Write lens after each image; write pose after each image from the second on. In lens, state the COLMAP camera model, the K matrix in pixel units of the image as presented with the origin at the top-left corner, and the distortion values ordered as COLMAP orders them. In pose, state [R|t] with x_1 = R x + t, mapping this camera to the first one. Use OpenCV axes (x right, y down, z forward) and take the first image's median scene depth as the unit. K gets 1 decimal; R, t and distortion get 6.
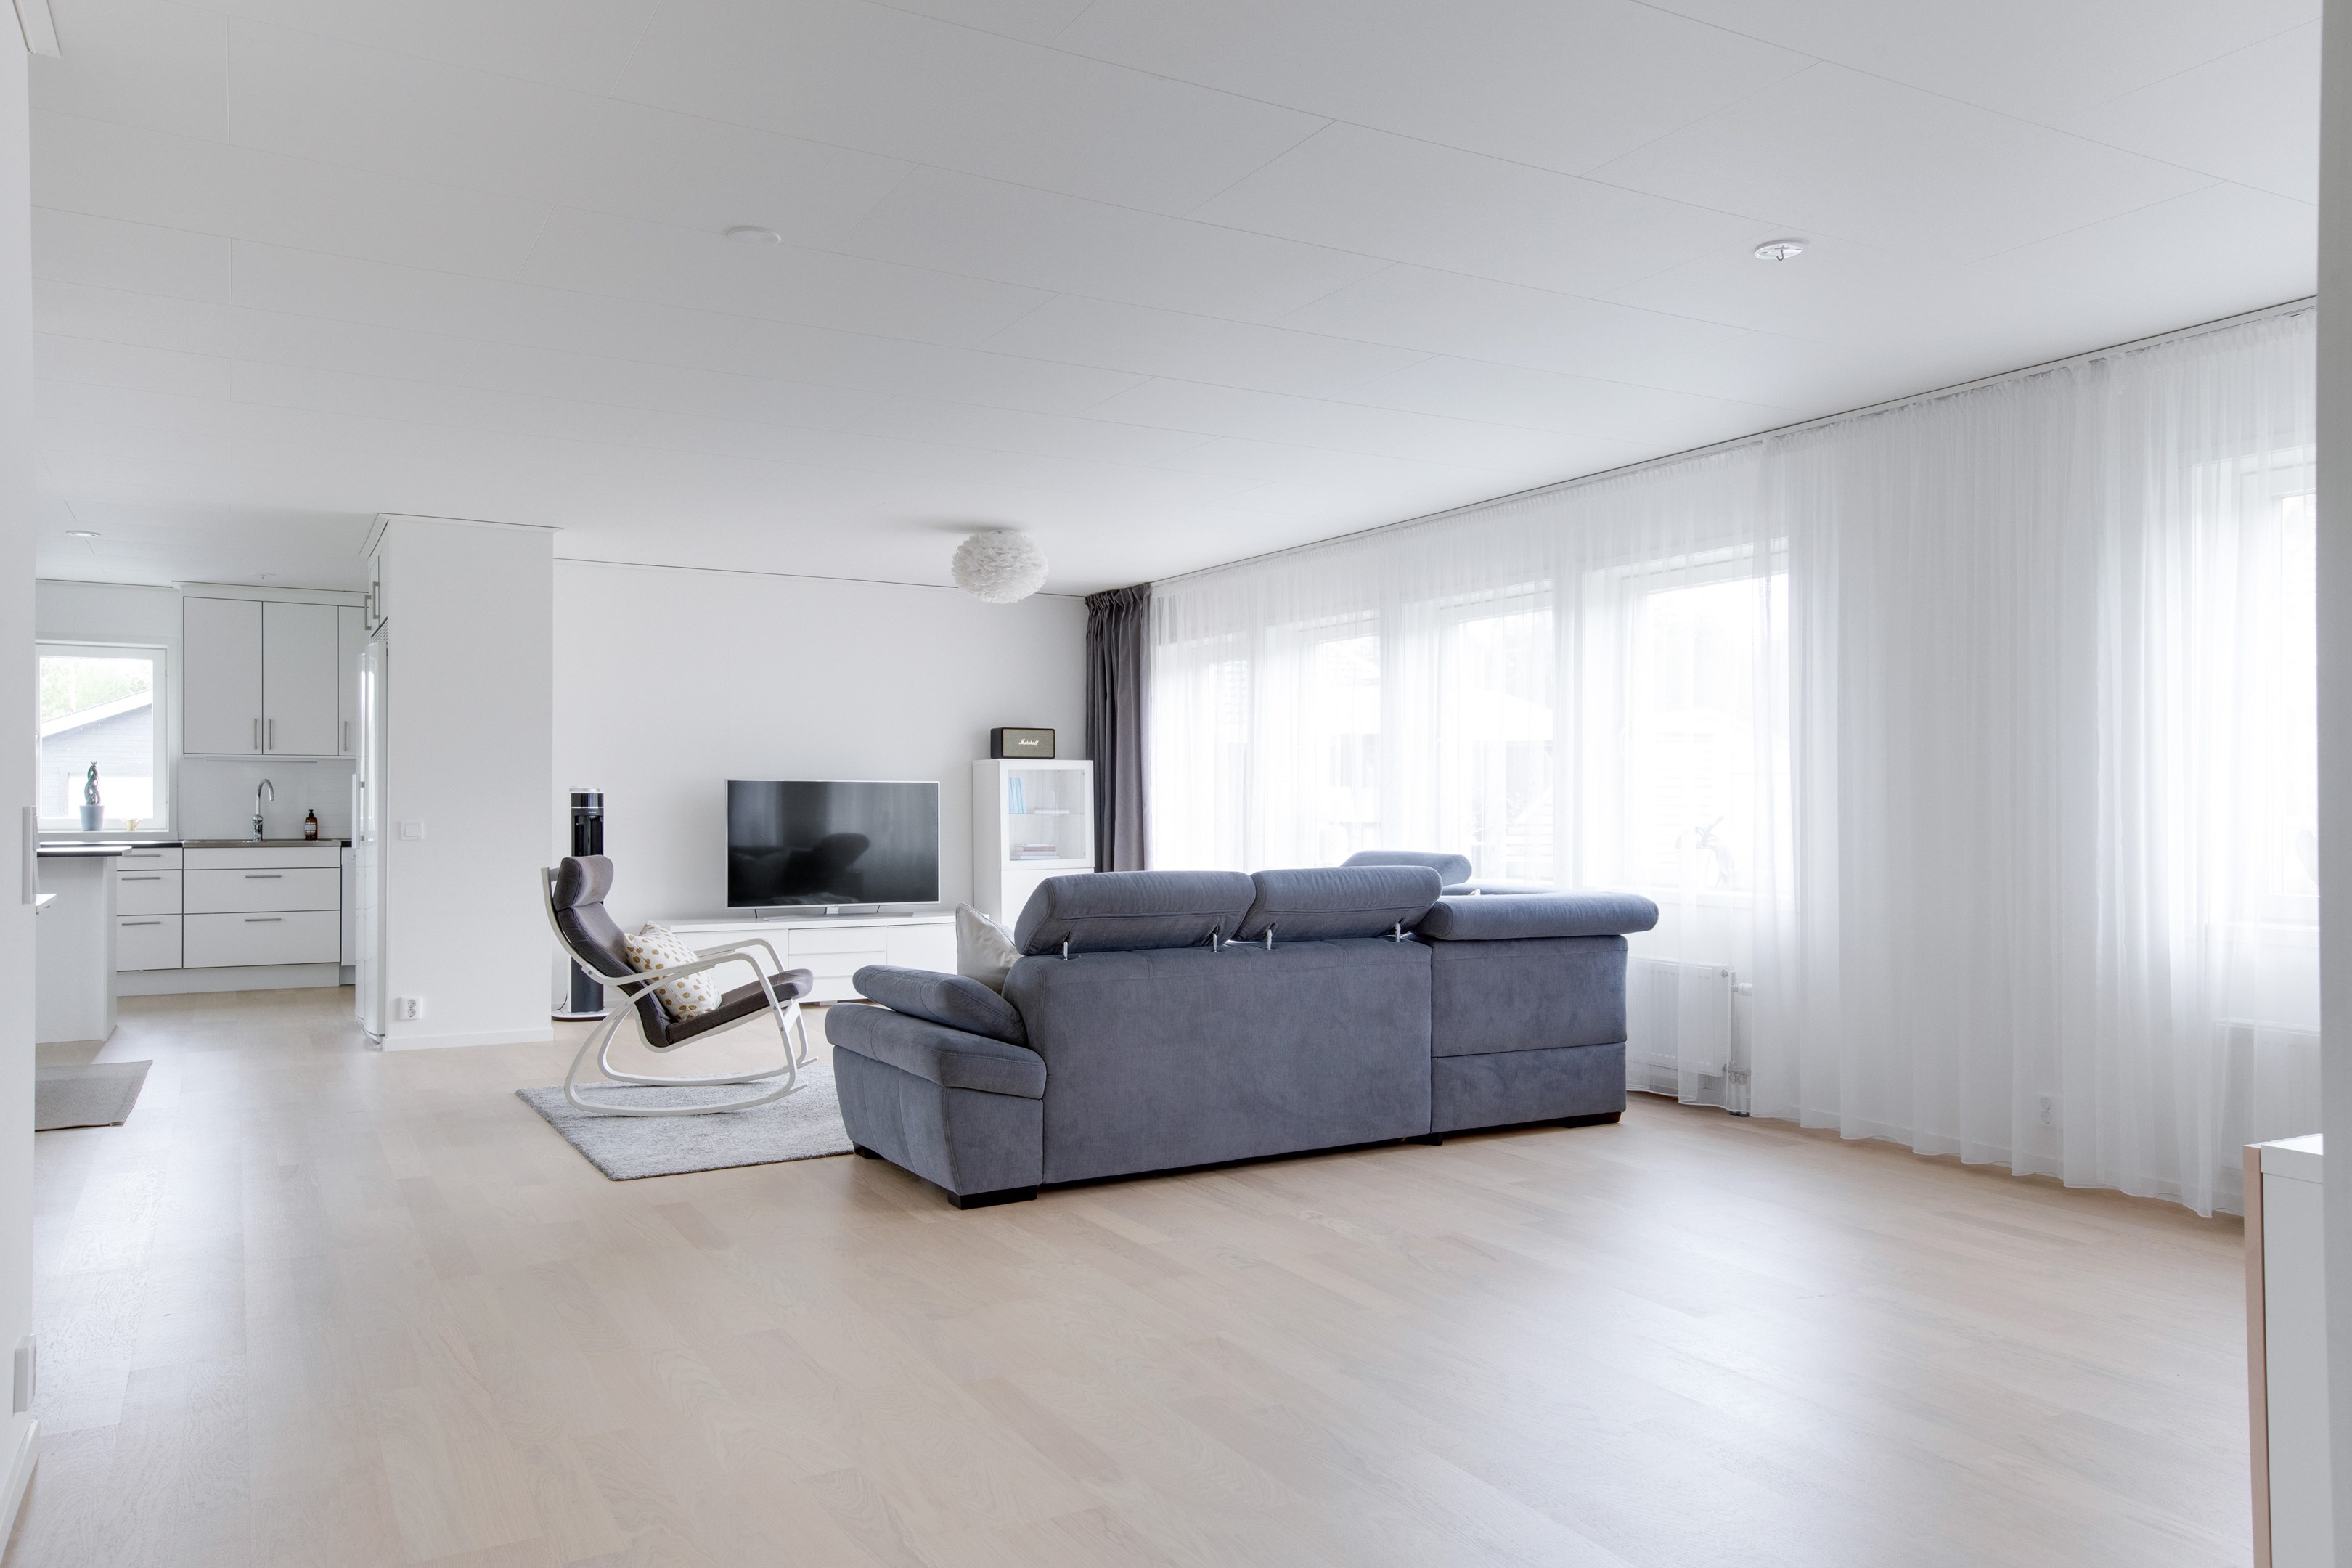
lens RADIAL K [[1612.2, 0, 1183.2], [0, 1612.2, 808.8], [0, 0, 1]] dist [0.069075, 0.001425]
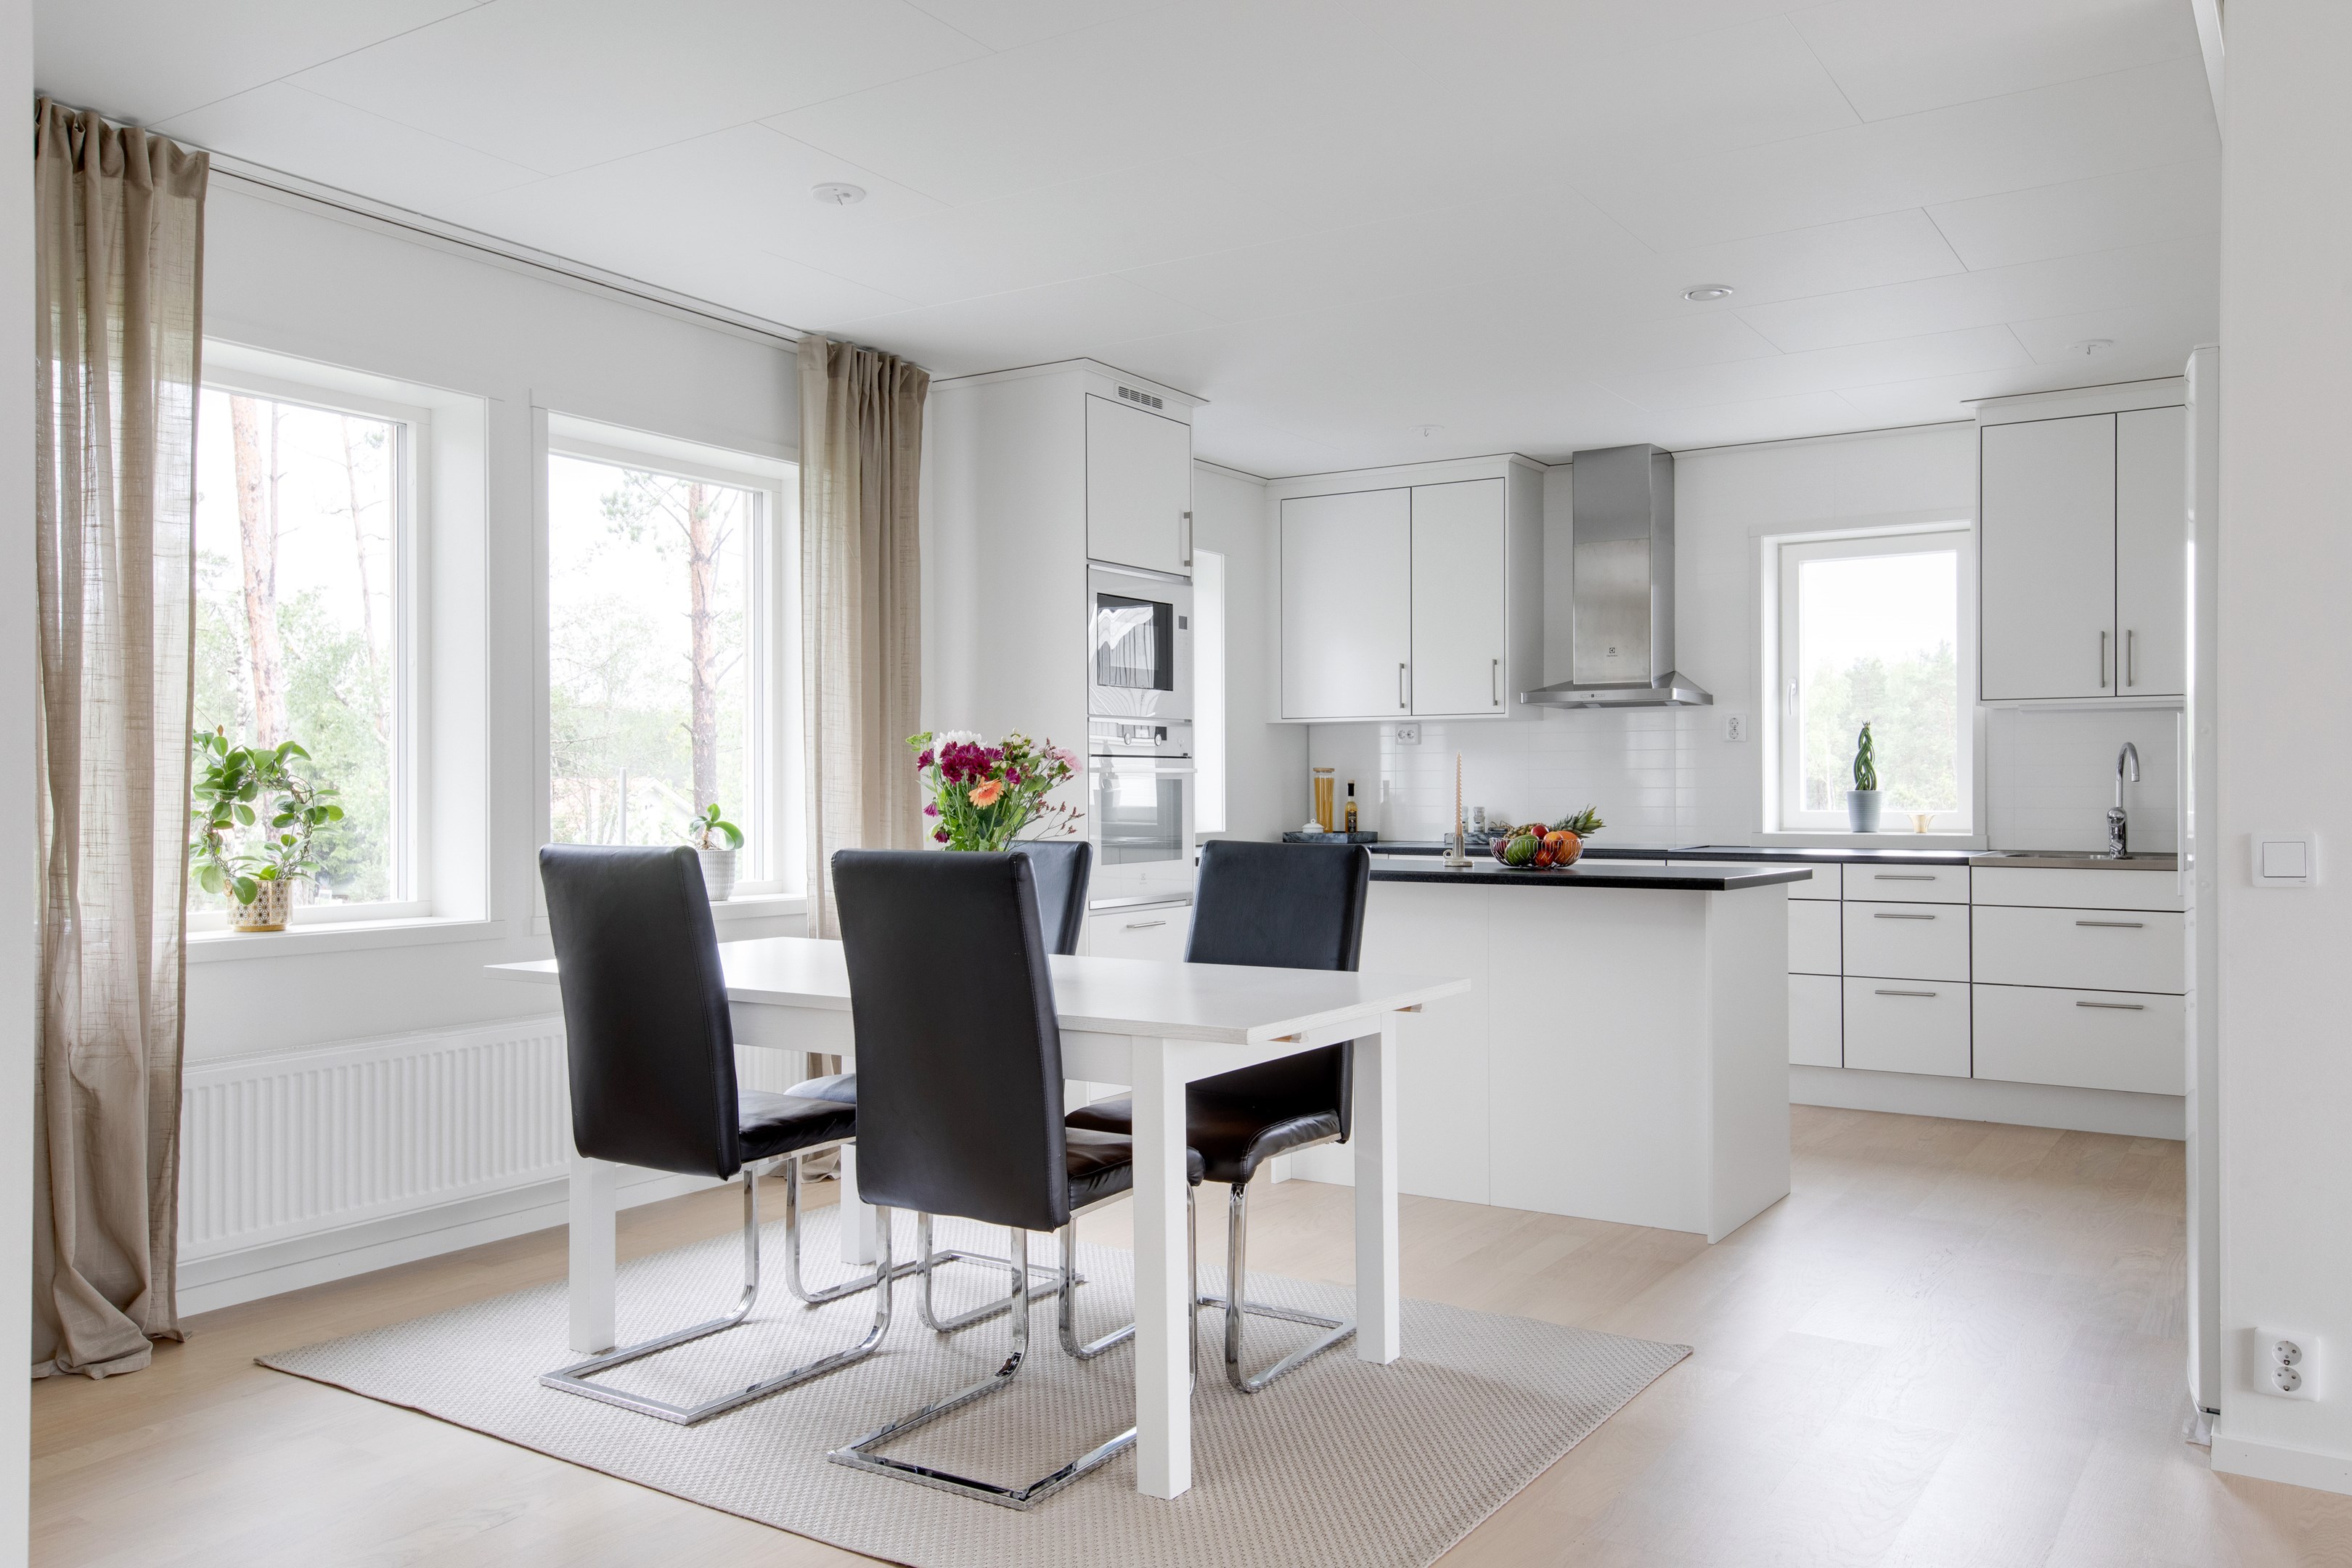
lens RADIAL K [[1766.6, 0, 1048.9], [0, 1766.6, 793.1], [0, 0, 1]] dist [0.022788, -0.002515]
pose [[0.406348, -0.000908, -0.913718, -0.179269], [-0.000448, 0.999999, -0.001193, -0.000529], [0.913718, 0.000895, 0.406347, 0.471787]]
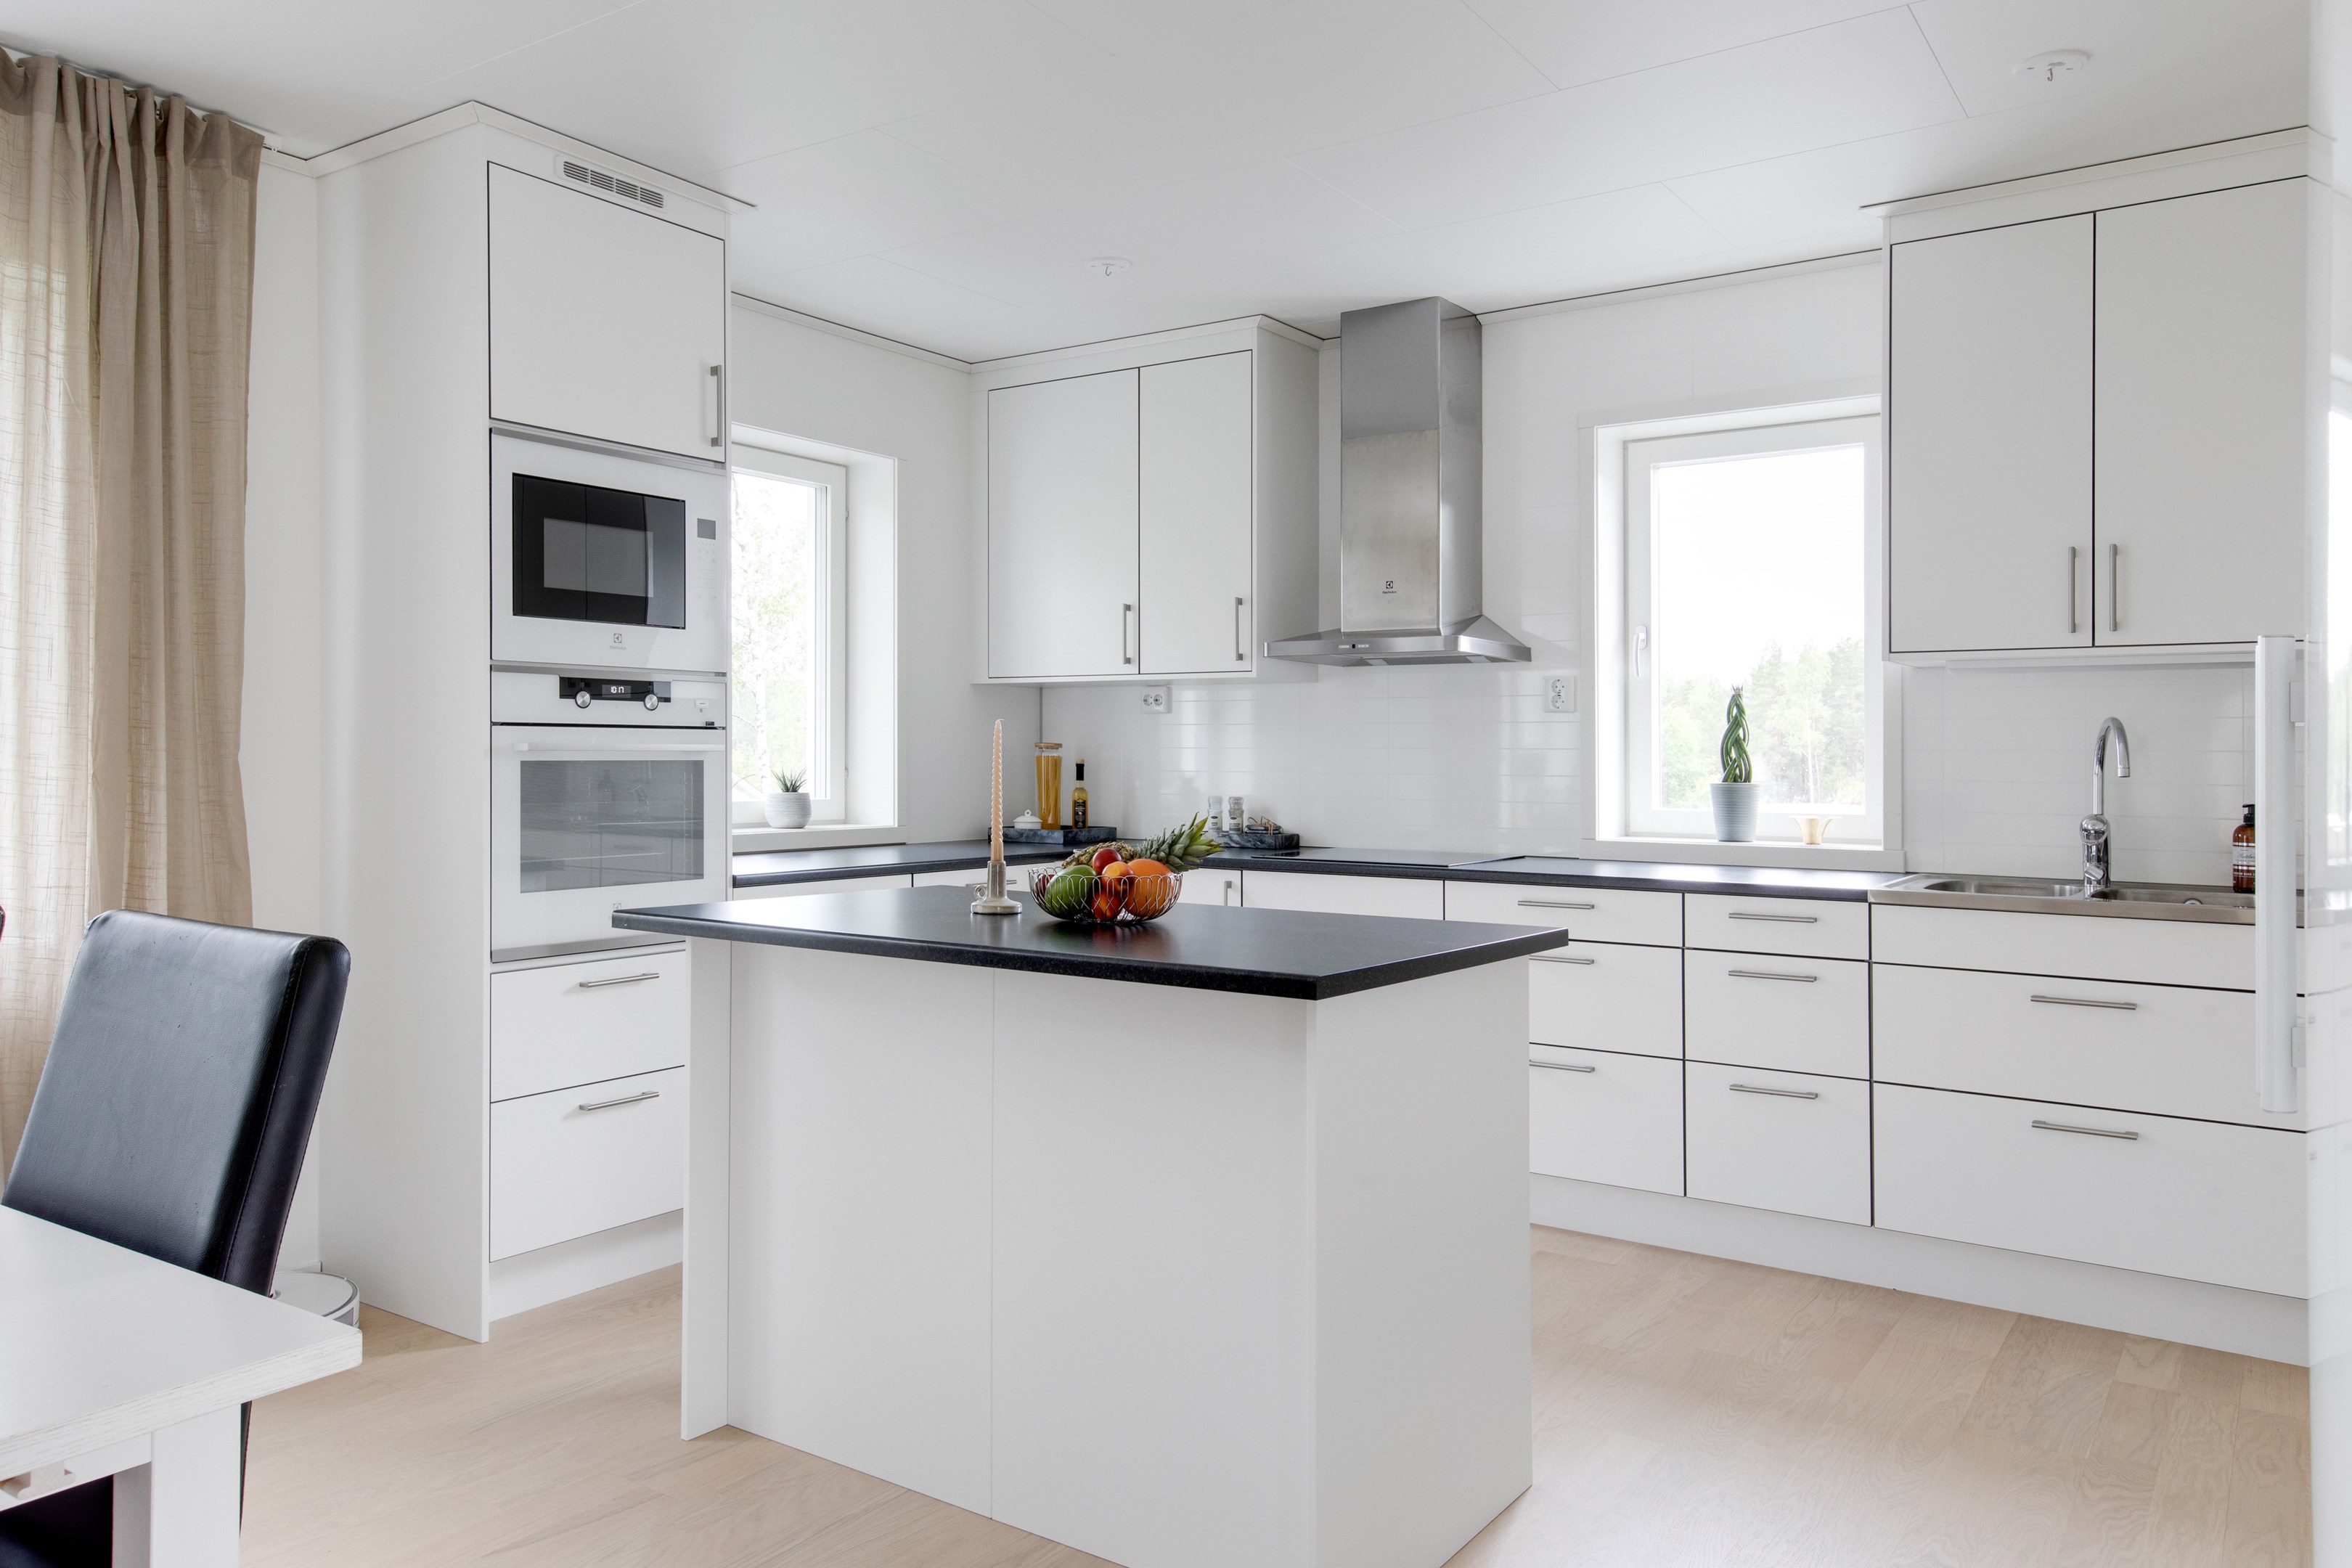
lens RADIAL K [[1639.6, 0, 1065.2], [0, 1639.6, 738.1], [0, 0, 1]] dist [0.024075, -0.001383]
pose [[0.392420, -0.009399, -0.919738, -0.339797], [-0.009211, 0.999857, -0.014147, -0.006840], [0.919740, 0.014023, 0.392277, 0.699605]]
